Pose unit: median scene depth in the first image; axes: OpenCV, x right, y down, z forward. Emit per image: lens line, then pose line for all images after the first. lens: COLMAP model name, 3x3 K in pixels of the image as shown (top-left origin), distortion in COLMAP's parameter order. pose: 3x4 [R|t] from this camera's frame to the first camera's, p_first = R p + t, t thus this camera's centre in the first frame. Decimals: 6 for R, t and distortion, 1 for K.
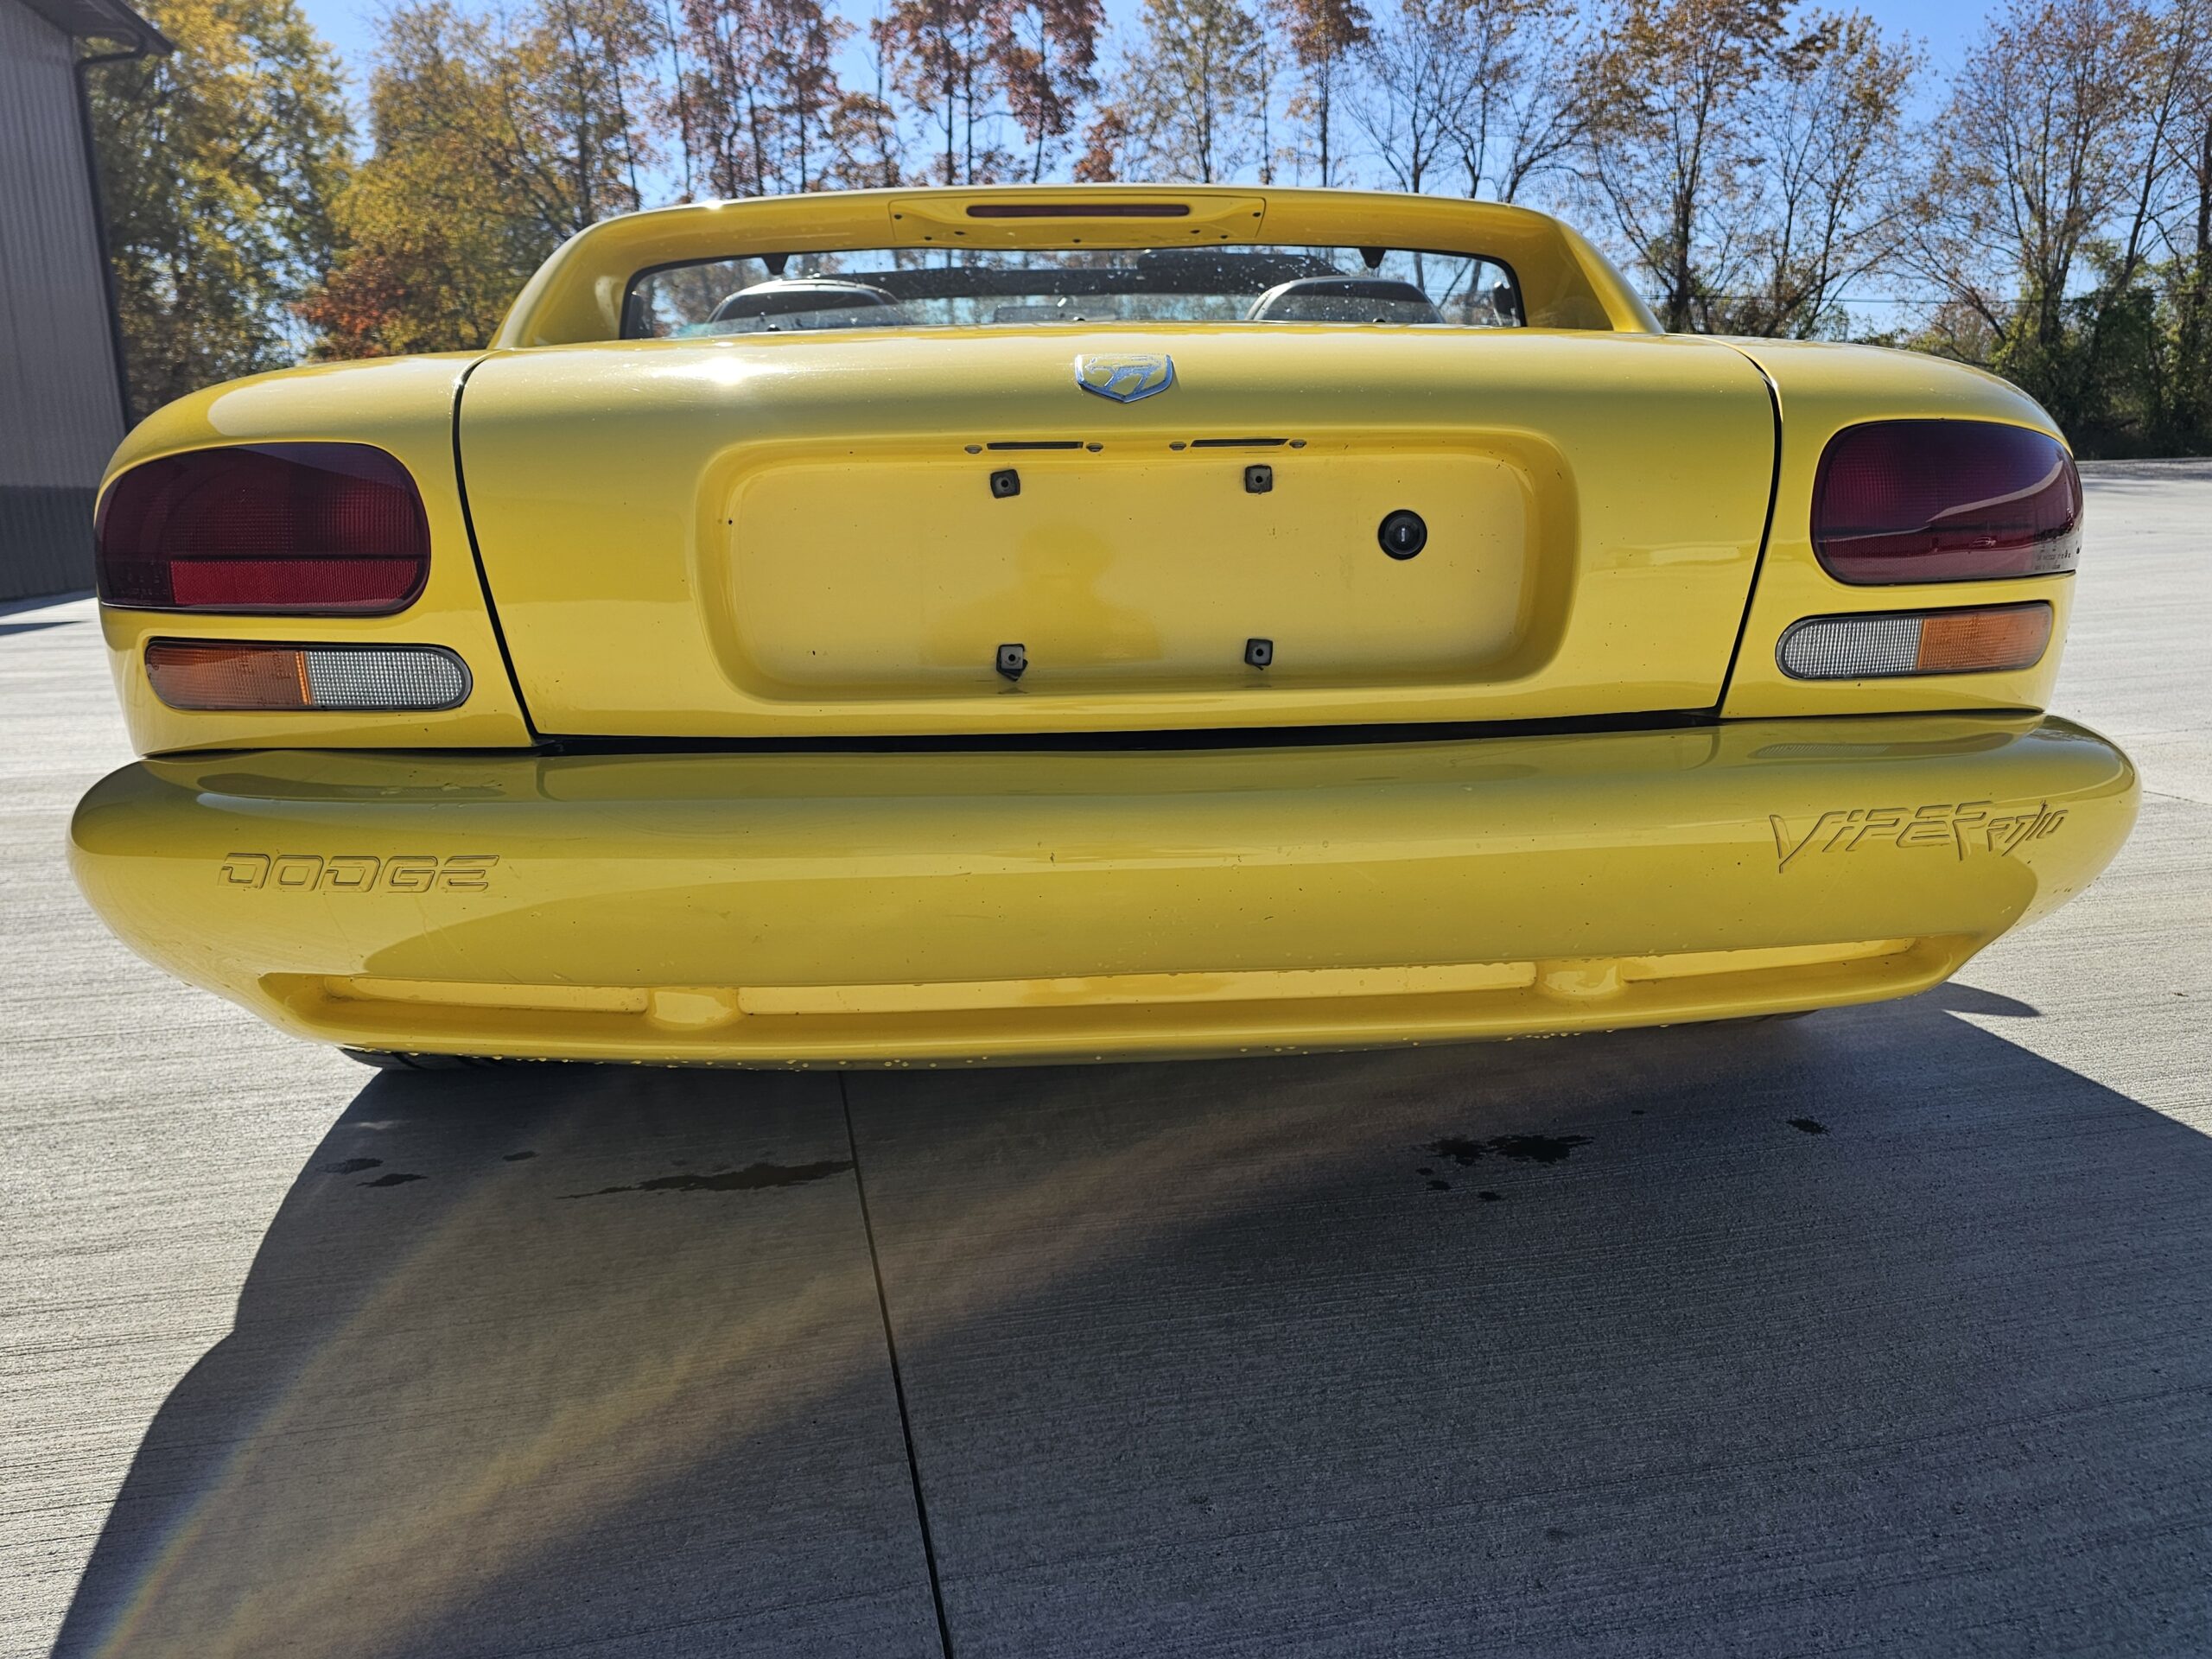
lens RADIAL K [[1503.9, 0, 1086.2], [0, 1503.9, 824.9], [0, 0, 1]] dist [0.034030, -0.034977]
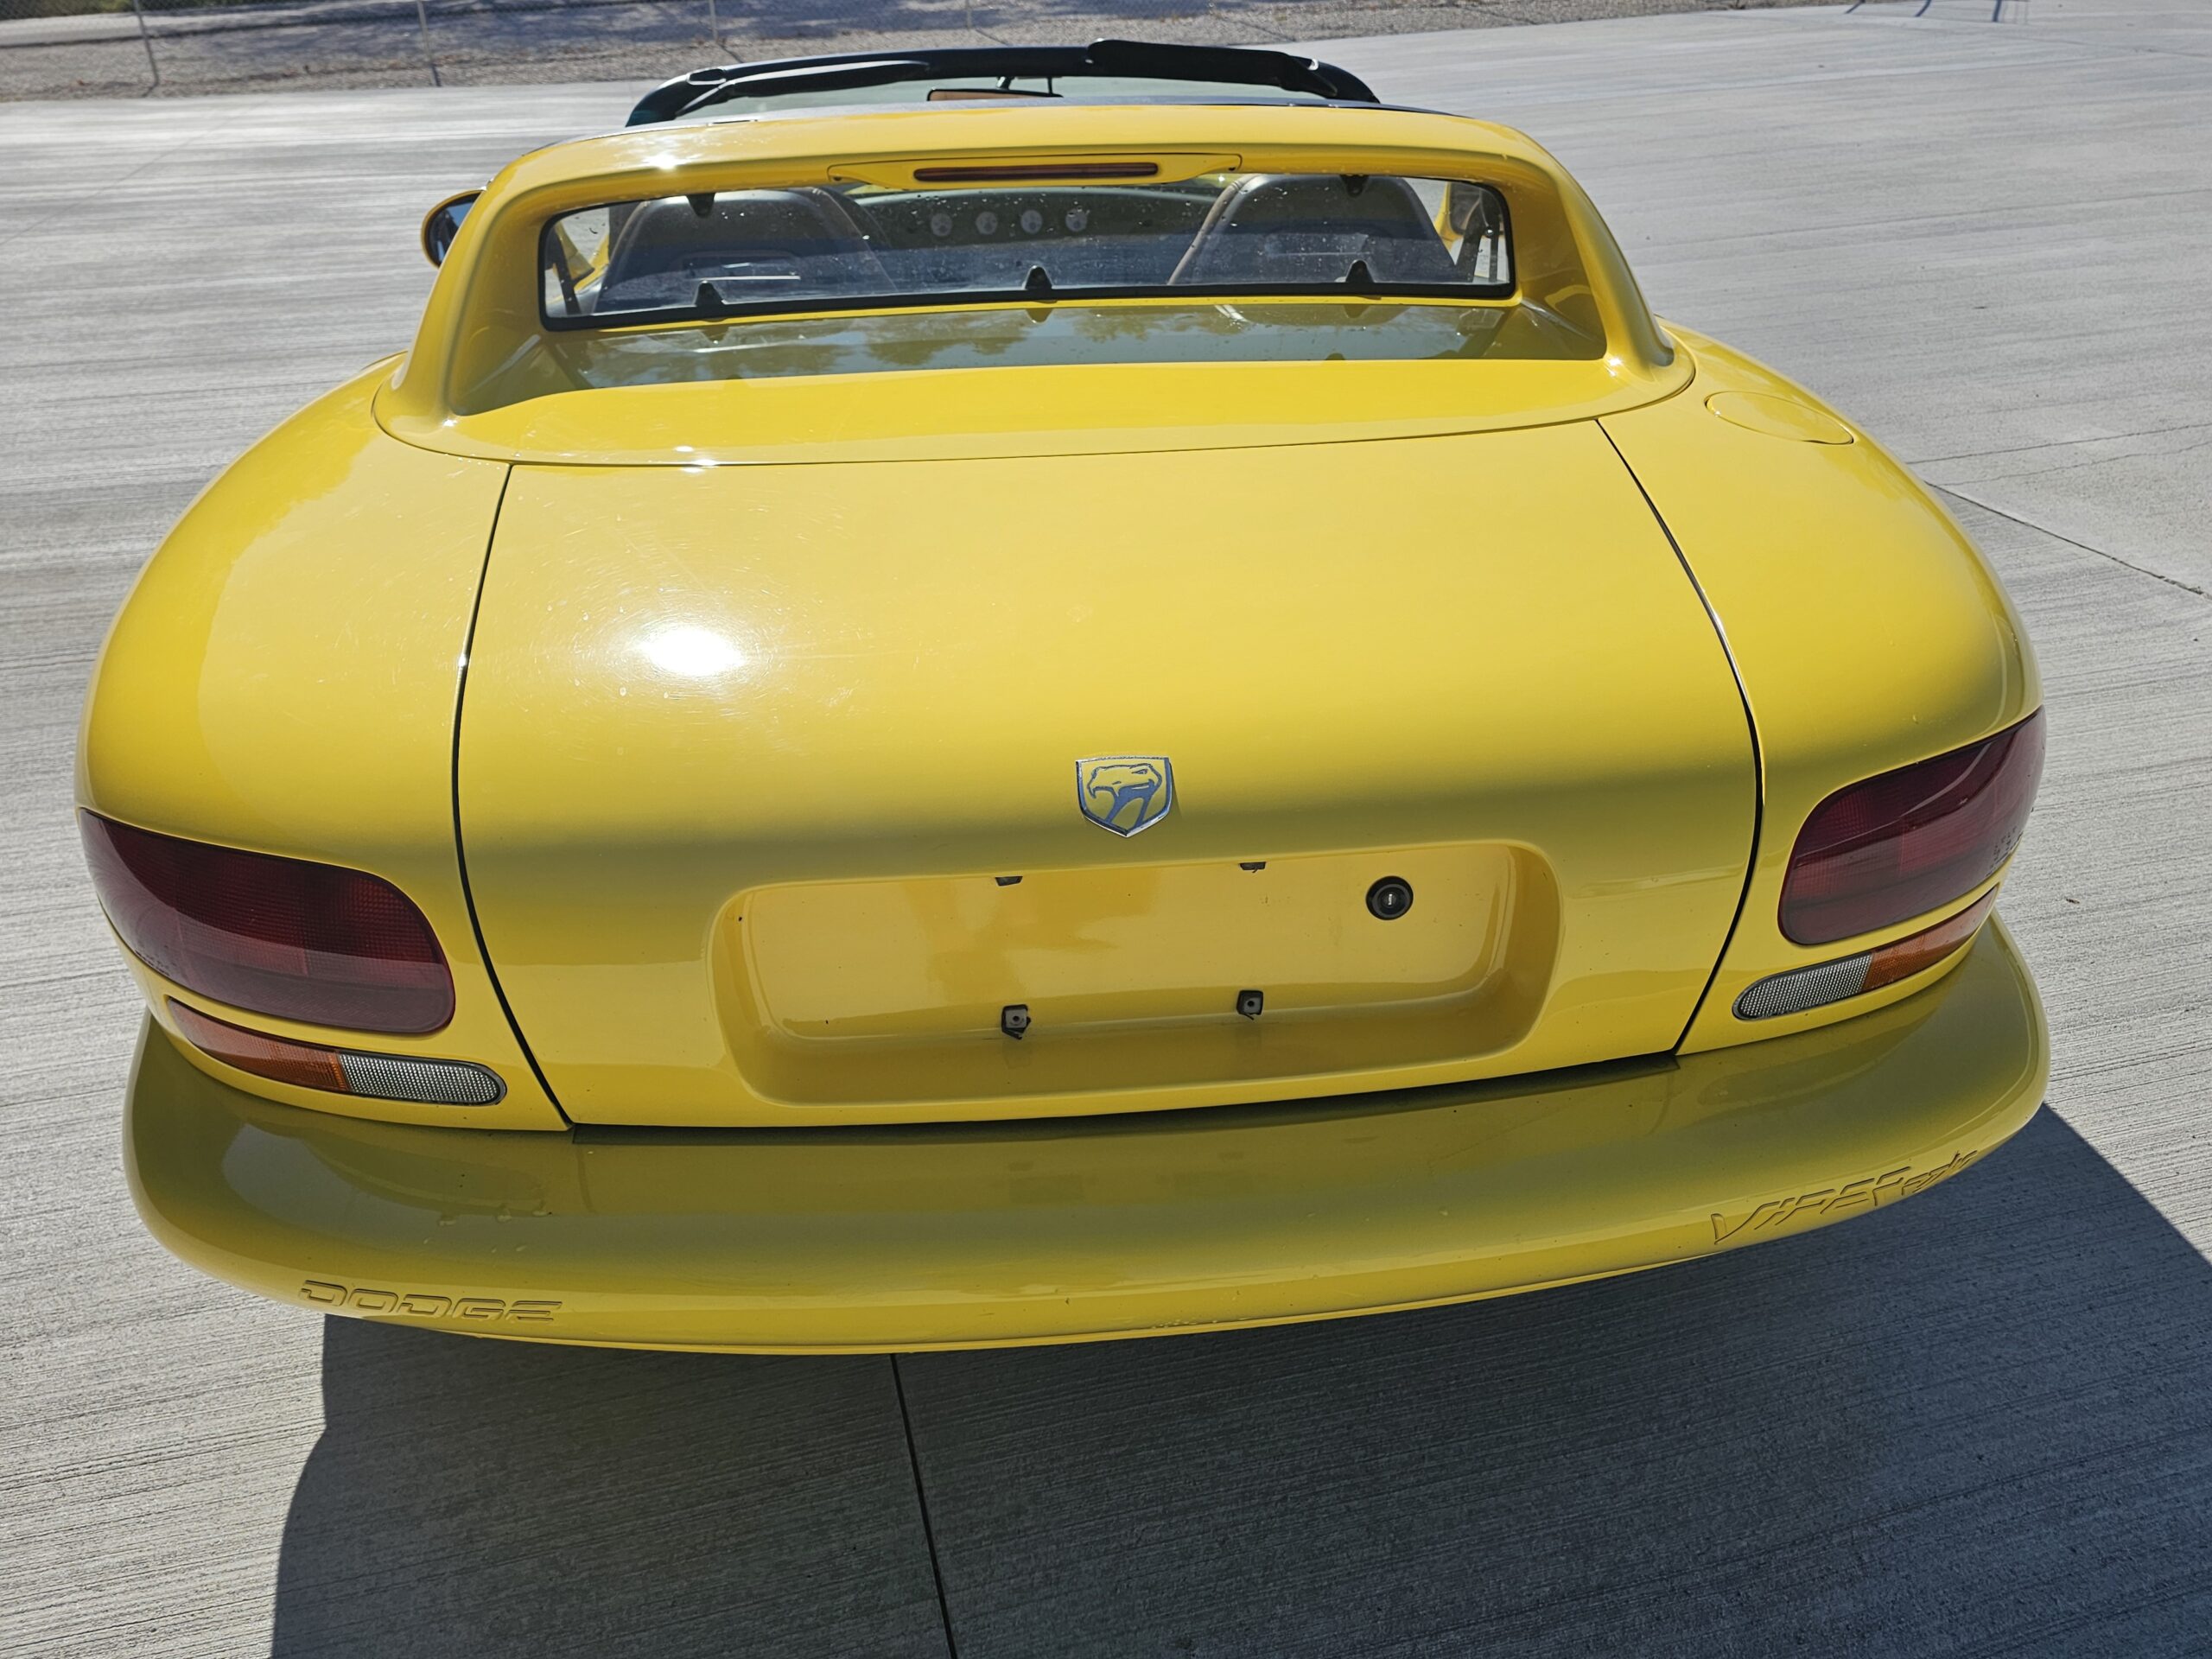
lens RADIAL K [[1503.9, 0, 1065.1], [0, 1503.9, 795.5], [0, 0, 1]] dist [0.034030, -0.034977]
pose [[0.999317, -0.020776, 0.030556, -0.039558], [0.011138, 0.957855, 0.287037, -0.504578], [-0.035232, -0.286500, 0.957432, 0.034235]]
